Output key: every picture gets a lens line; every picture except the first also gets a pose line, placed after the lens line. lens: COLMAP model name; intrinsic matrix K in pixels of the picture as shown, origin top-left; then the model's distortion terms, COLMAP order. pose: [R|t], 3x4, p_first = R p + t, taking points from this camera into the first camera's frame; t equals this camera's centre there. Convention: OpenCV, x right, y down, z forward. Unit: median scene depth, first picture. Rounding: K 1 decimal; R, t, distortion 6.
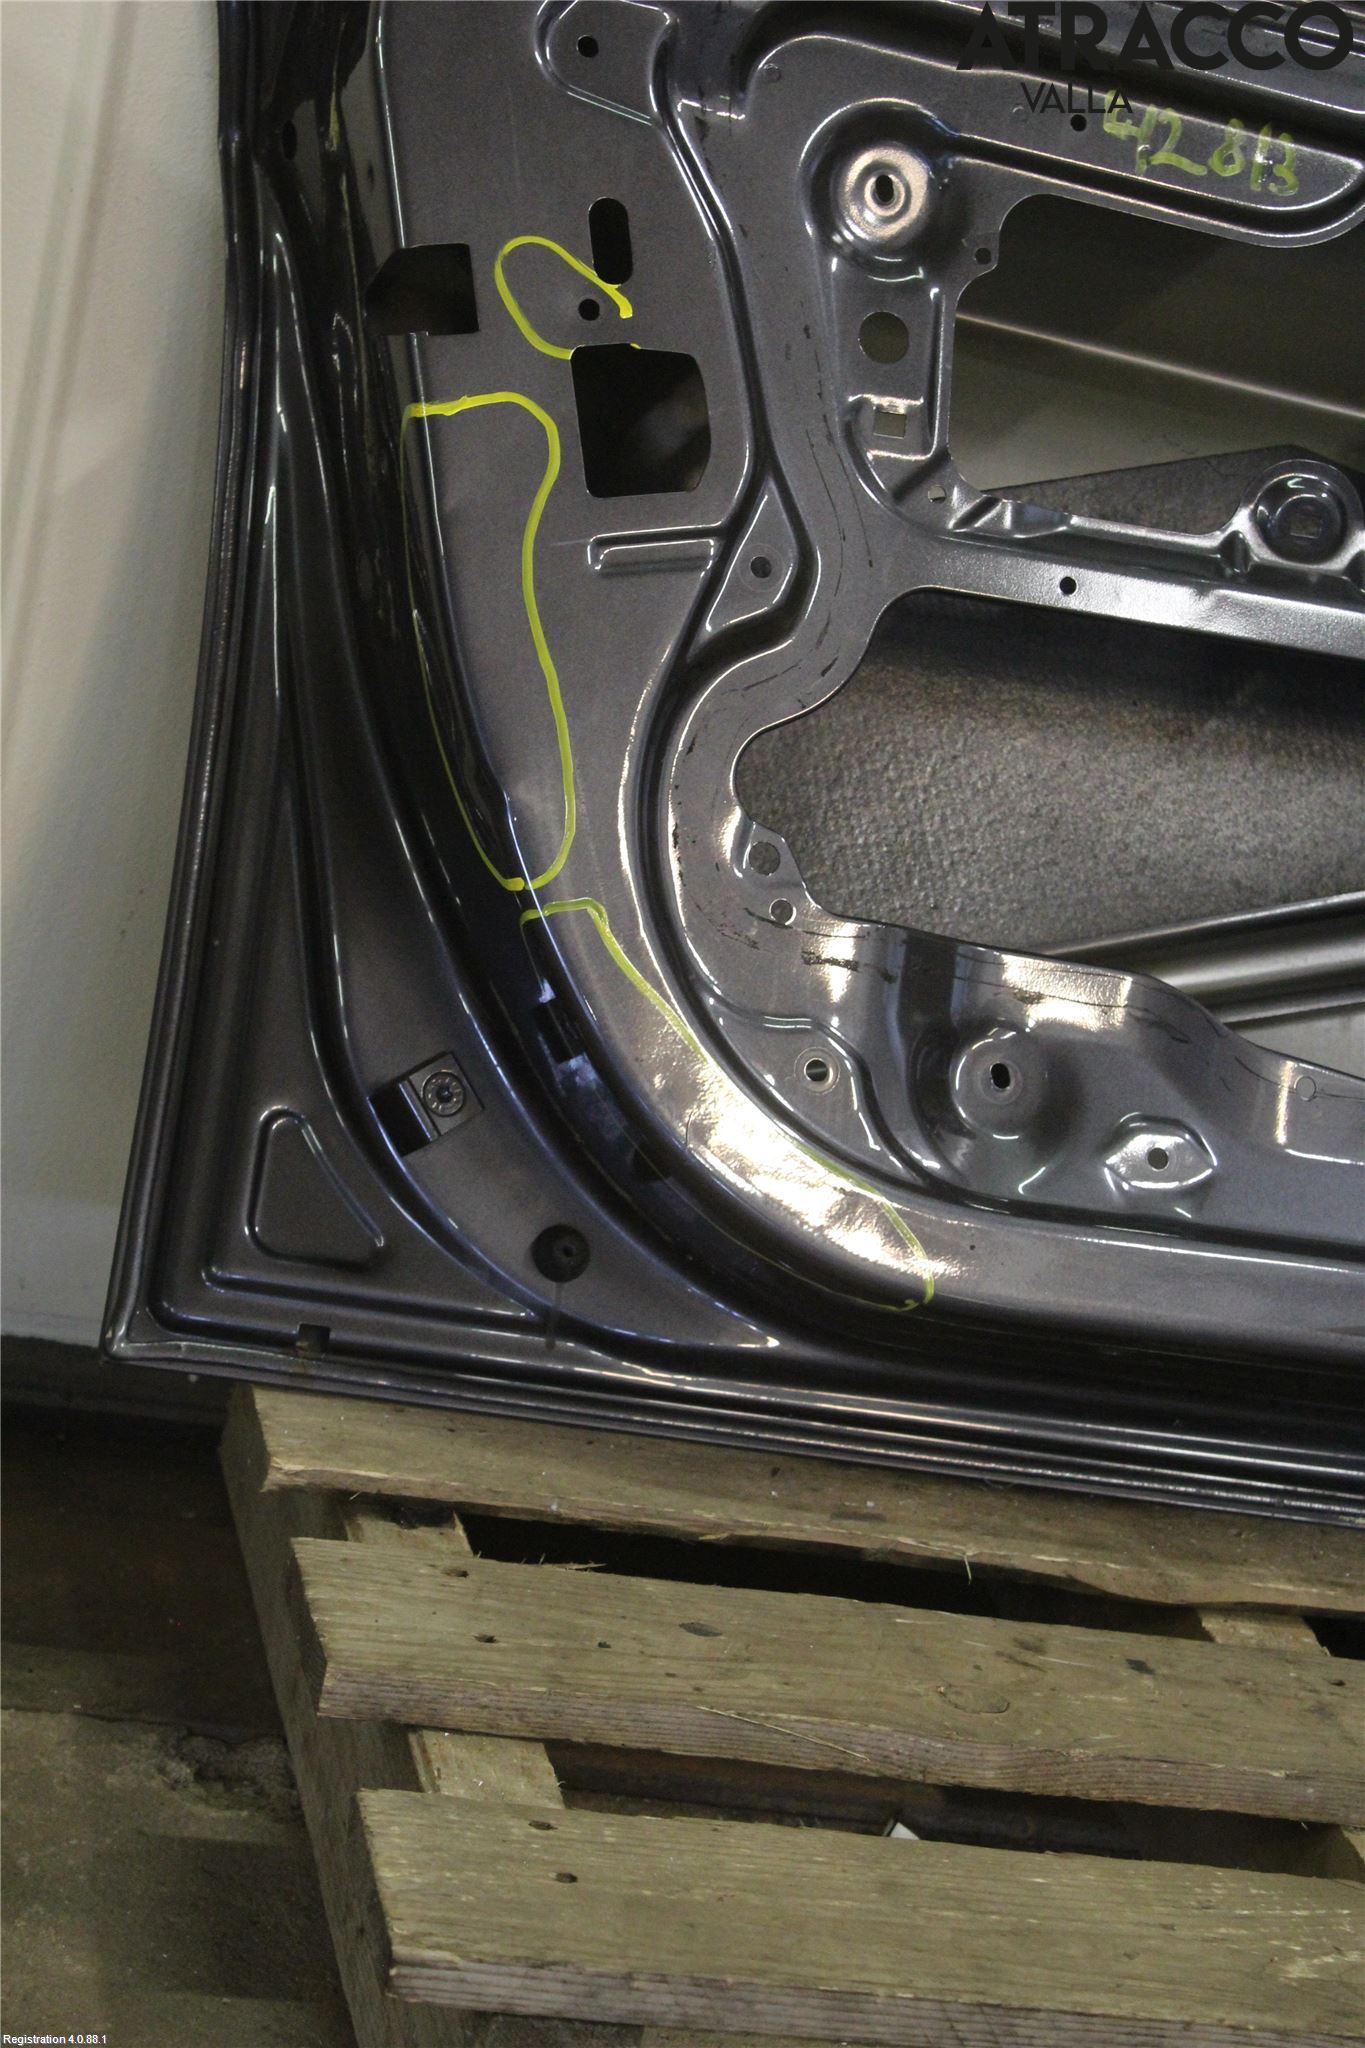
lens RADIAL K [[4141.2, 0, 689.4], [0, 4141.2, 1025.3], [0, 0, 1]] dist [0.056264, 0.000000]
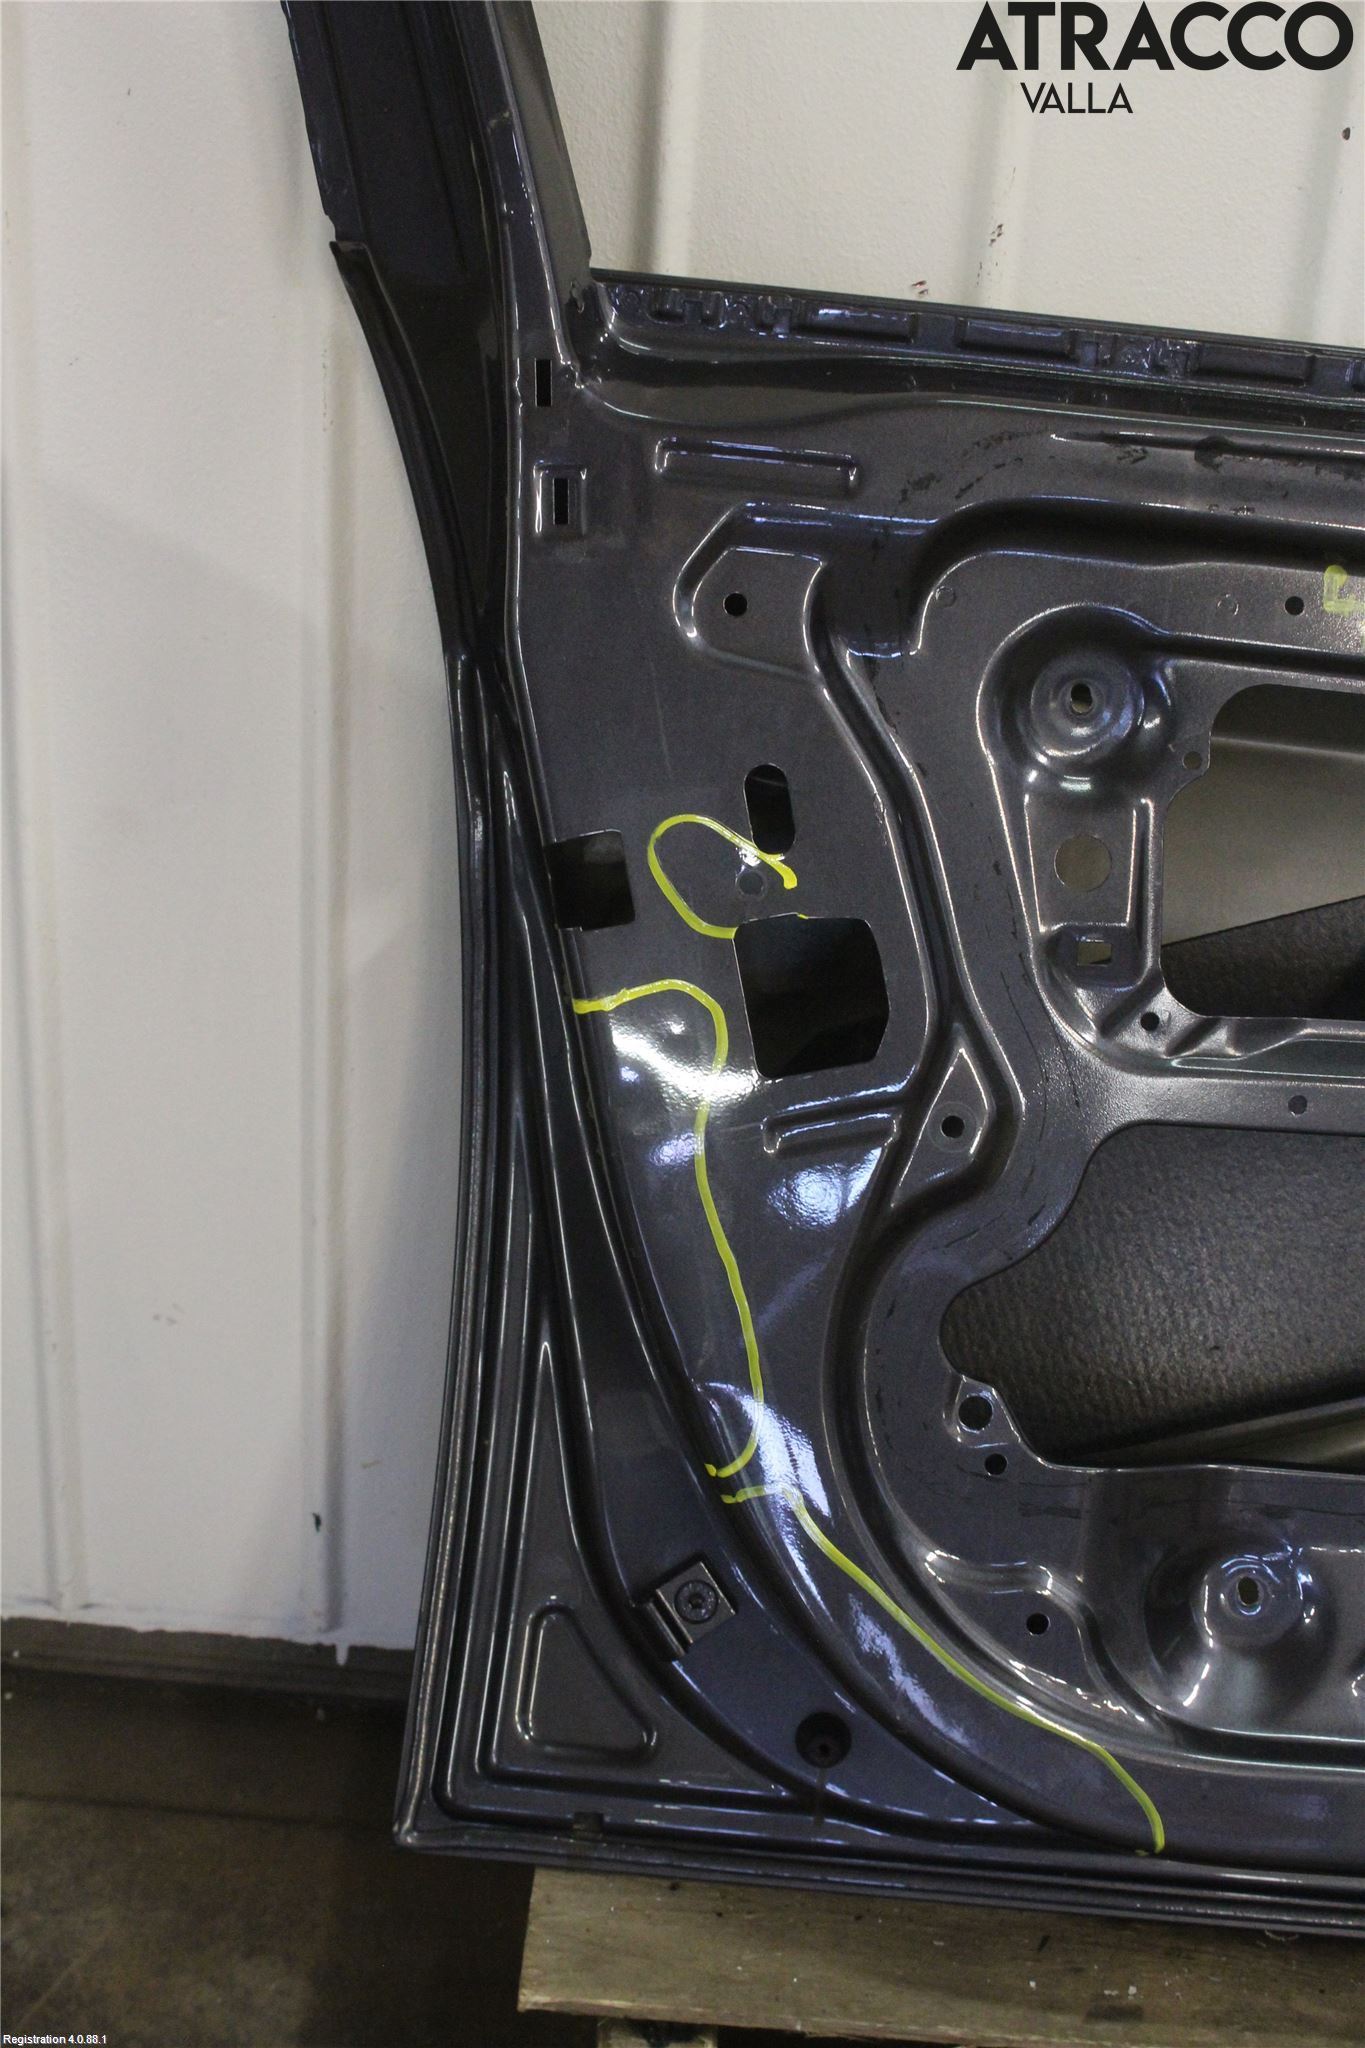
lens RADIAL K [[2907.1, 0, 668.8], [0, 2907.1, 1021.2], [0, 0, 1]] dist [-0.028179, 0.000000]
pose [[0.956197, -0.020339, -0.292016, 0.150506], [0.069880, 0.984601, 0.160242, -0.245508], [0.284260, -0.173629, 0.942894, 0.348169]]
